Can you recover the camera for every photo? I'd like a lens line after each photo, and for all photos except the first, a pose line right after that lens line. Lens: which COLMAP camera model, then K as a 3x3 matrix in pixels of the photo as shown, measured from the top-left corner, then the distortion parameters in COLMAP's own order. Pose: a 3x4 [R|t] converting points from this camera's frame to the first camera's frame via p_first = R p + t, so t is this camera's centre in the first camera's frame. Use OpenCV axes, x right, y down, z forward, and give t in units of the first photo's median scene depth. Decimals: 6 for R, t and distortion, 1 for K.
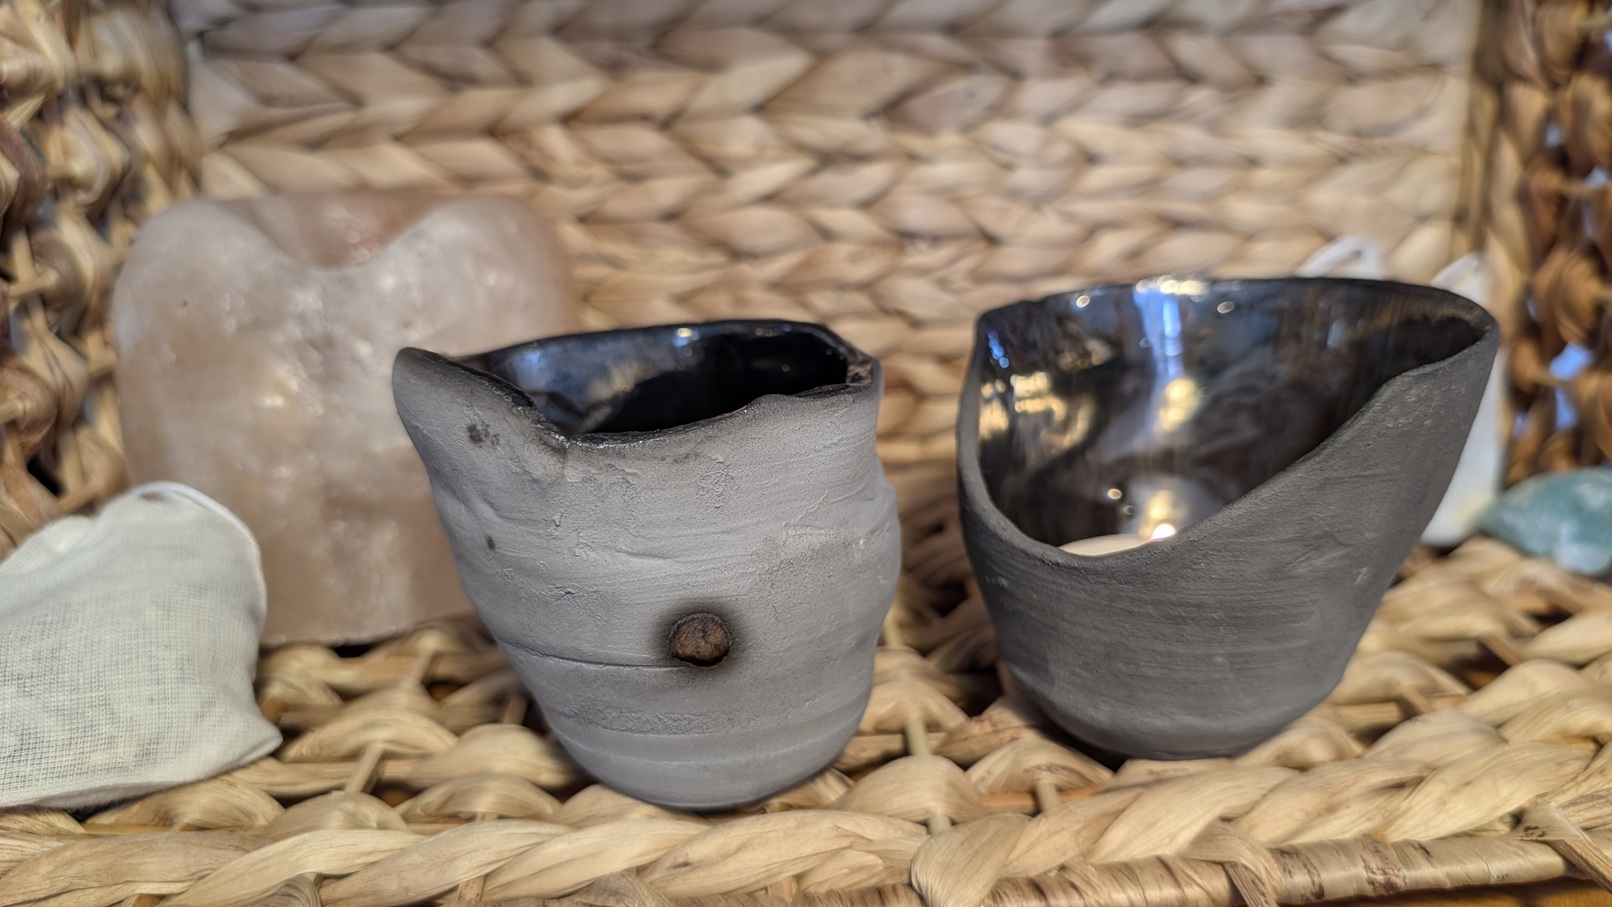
lens RADIAL K [[1258.7, 0, 826.1], [0, 1258.7, 455.2], [0, 0, 1]] dist [-0.042934, 0.006413]
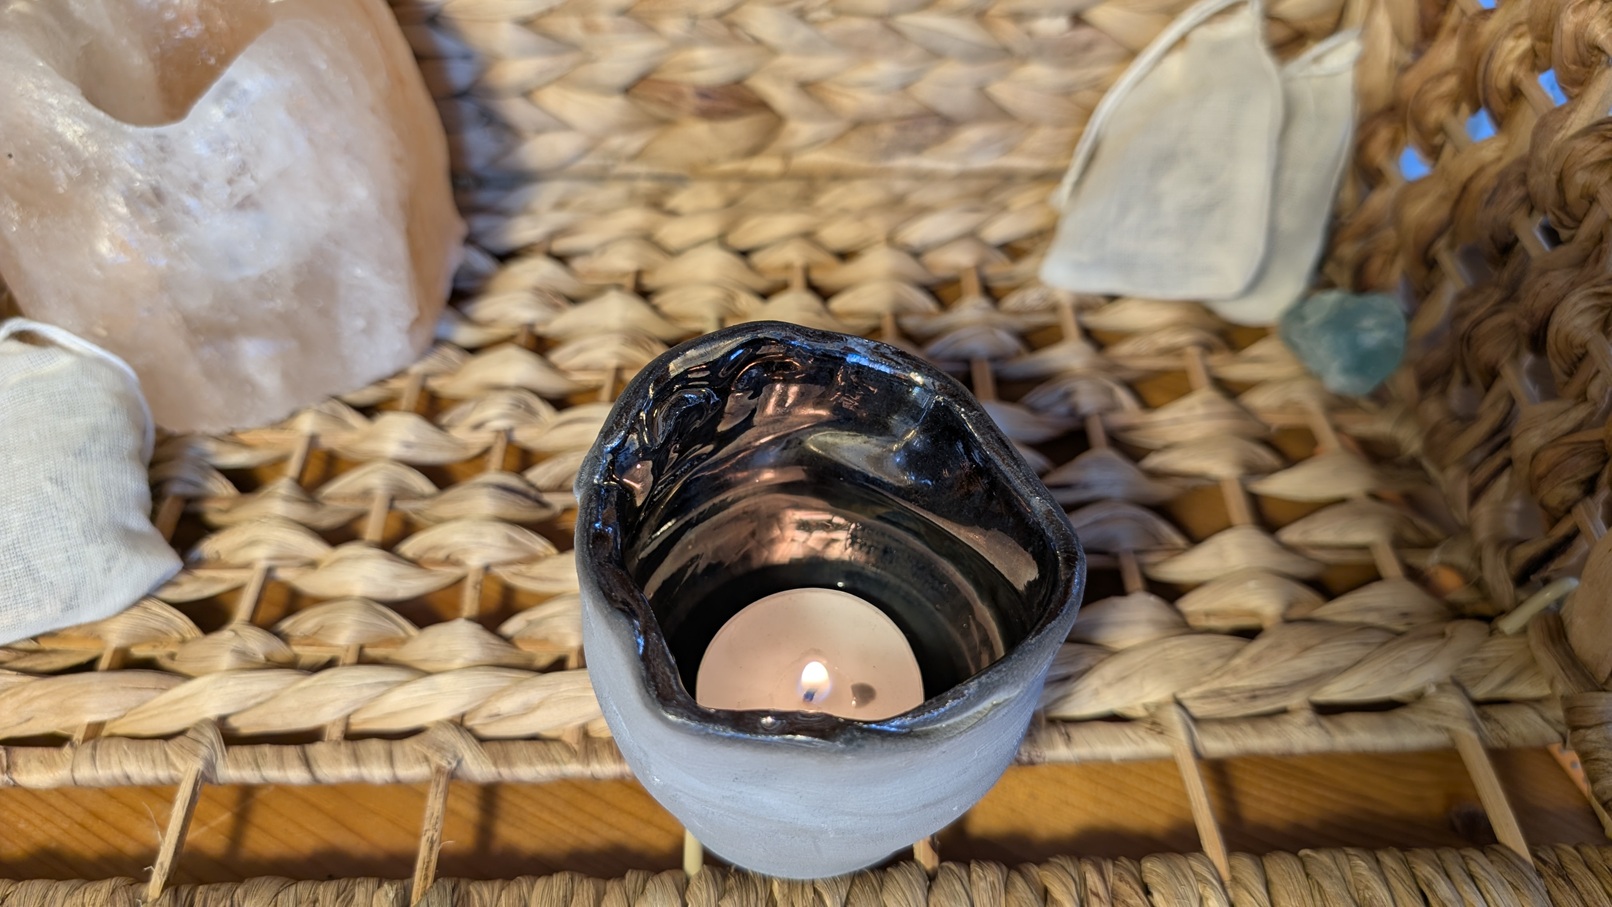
lens RADIAL K [[1251.1, 0, 798.1], [0, 1251.1, 455.9], [0, 0, 1]] dist [-0.030679, 0.004311]
pose [[0.999111, 0.041505, -0.007342, 0.156022], [-0.032491, 0.869369, 0.493095, -0.438855], [0.026849, -0.492418, 0.869945, 0.006018]]
